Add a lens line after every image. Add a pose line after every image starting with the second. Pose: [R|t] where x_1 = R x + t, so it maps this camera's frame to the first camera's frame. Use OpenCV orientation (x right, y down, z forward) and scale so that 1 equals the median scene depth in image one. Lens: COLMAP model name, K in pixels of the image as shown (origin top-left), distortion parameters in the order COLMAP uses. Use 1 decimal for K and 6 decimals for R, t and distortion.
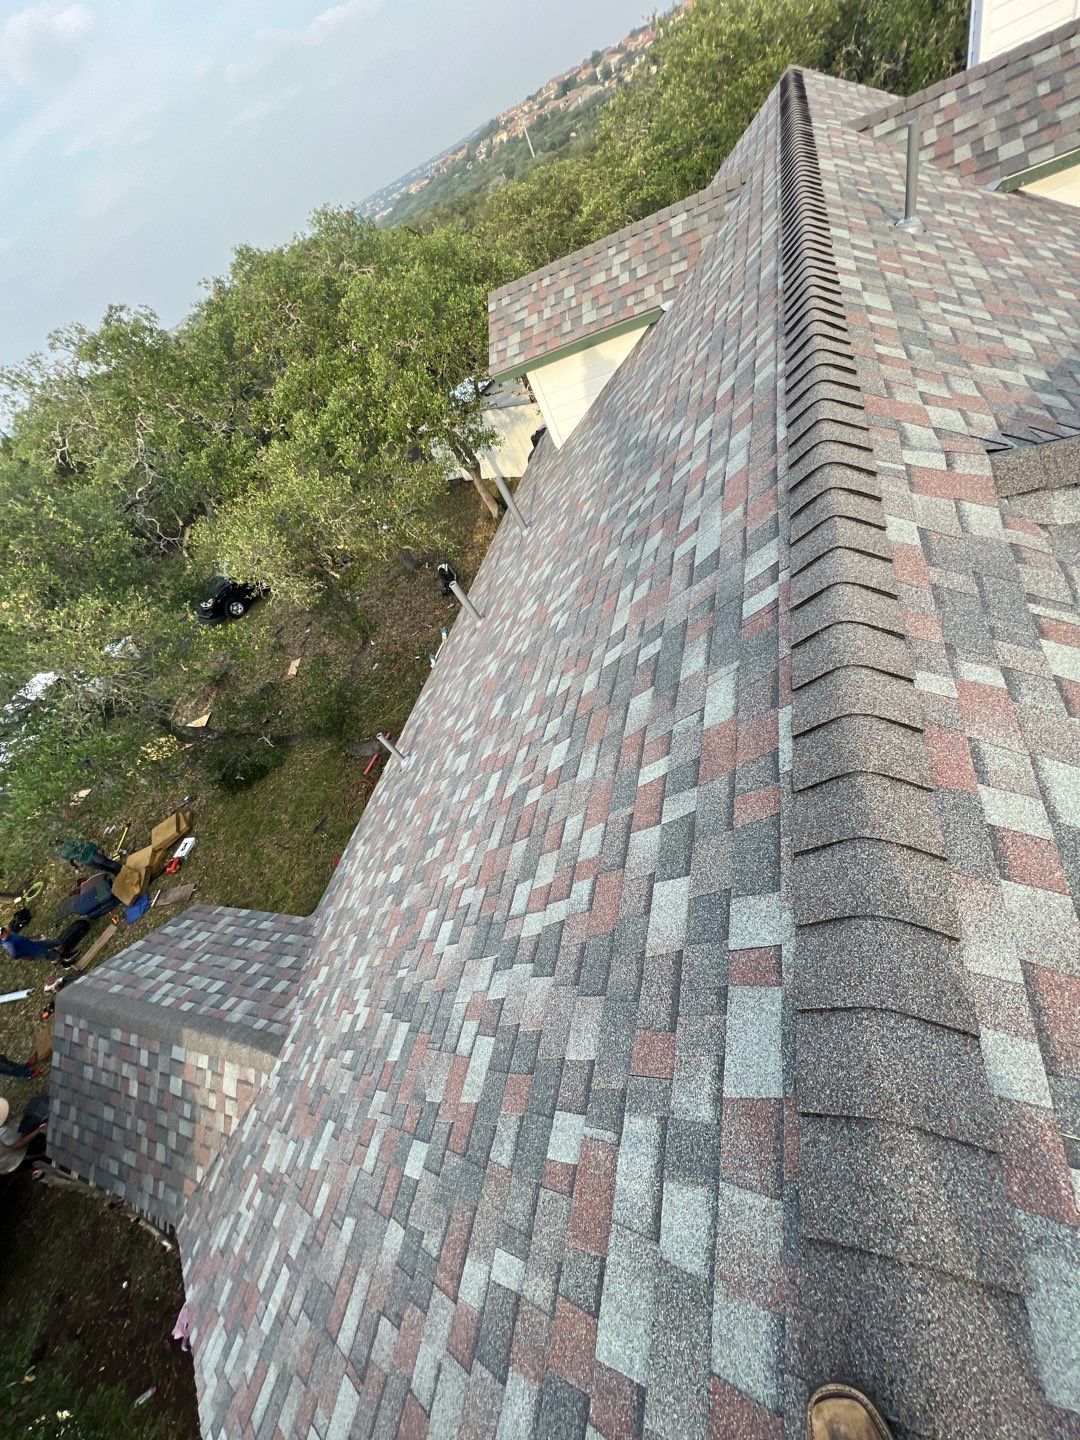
lens RADIAL K [[578.4, 0, 548.7], [0, 578.4, 722.0], [0, 0, 1]] dist [0.001579, 0.000511]
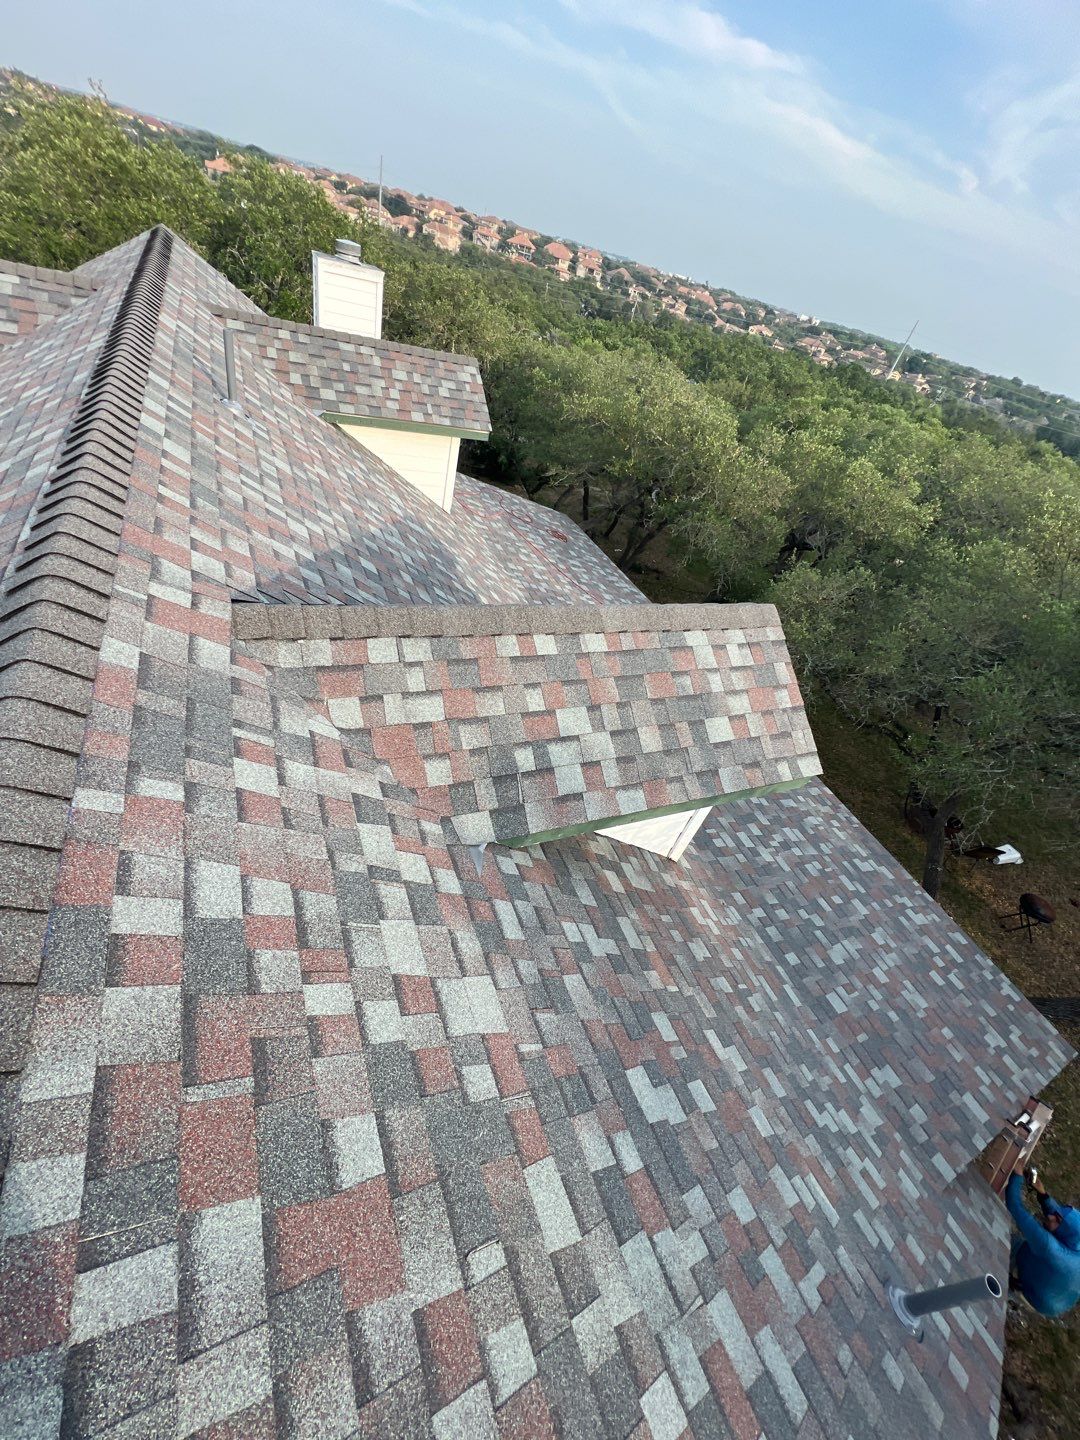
lens RADIAL K [[578.4, 0, 548.7], [0, 578.4, 722.0], [0, 0, 1]] dist [0.001579, 0.000511]
pose [[0.610192, 0.052260, 0.790528, 0.153247], [0.103932, 0.983918, -0.145267, 0.012987], [-0.785407, 0.170802, 0.594948, -0.118827]]
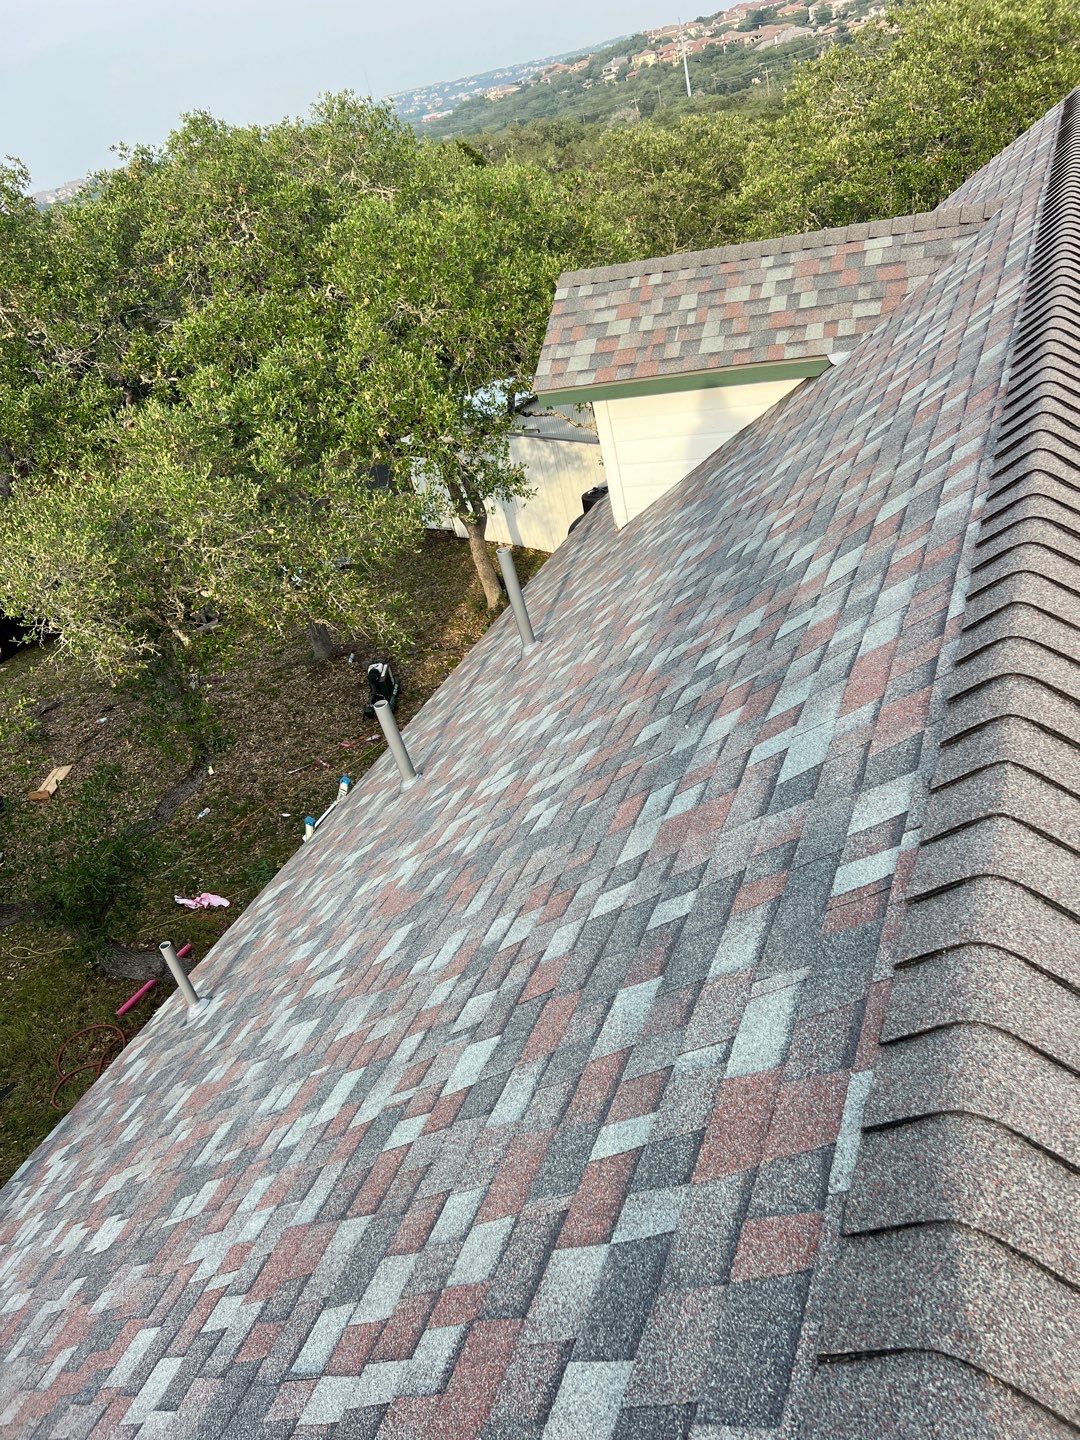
lens RADIAL K [[1090.0, 0, 540.0], [0, 1090.0, 720.0], [0, 0, 1]] dist [0.054326, -0.058506]
pose [[0.973208, 0.228871, -0.021993, 0.025796], [-0.227201, 0.942588, -0.244759, -0.007342], [-0.035288, 0.243199, 0.969334, -0.048078]]
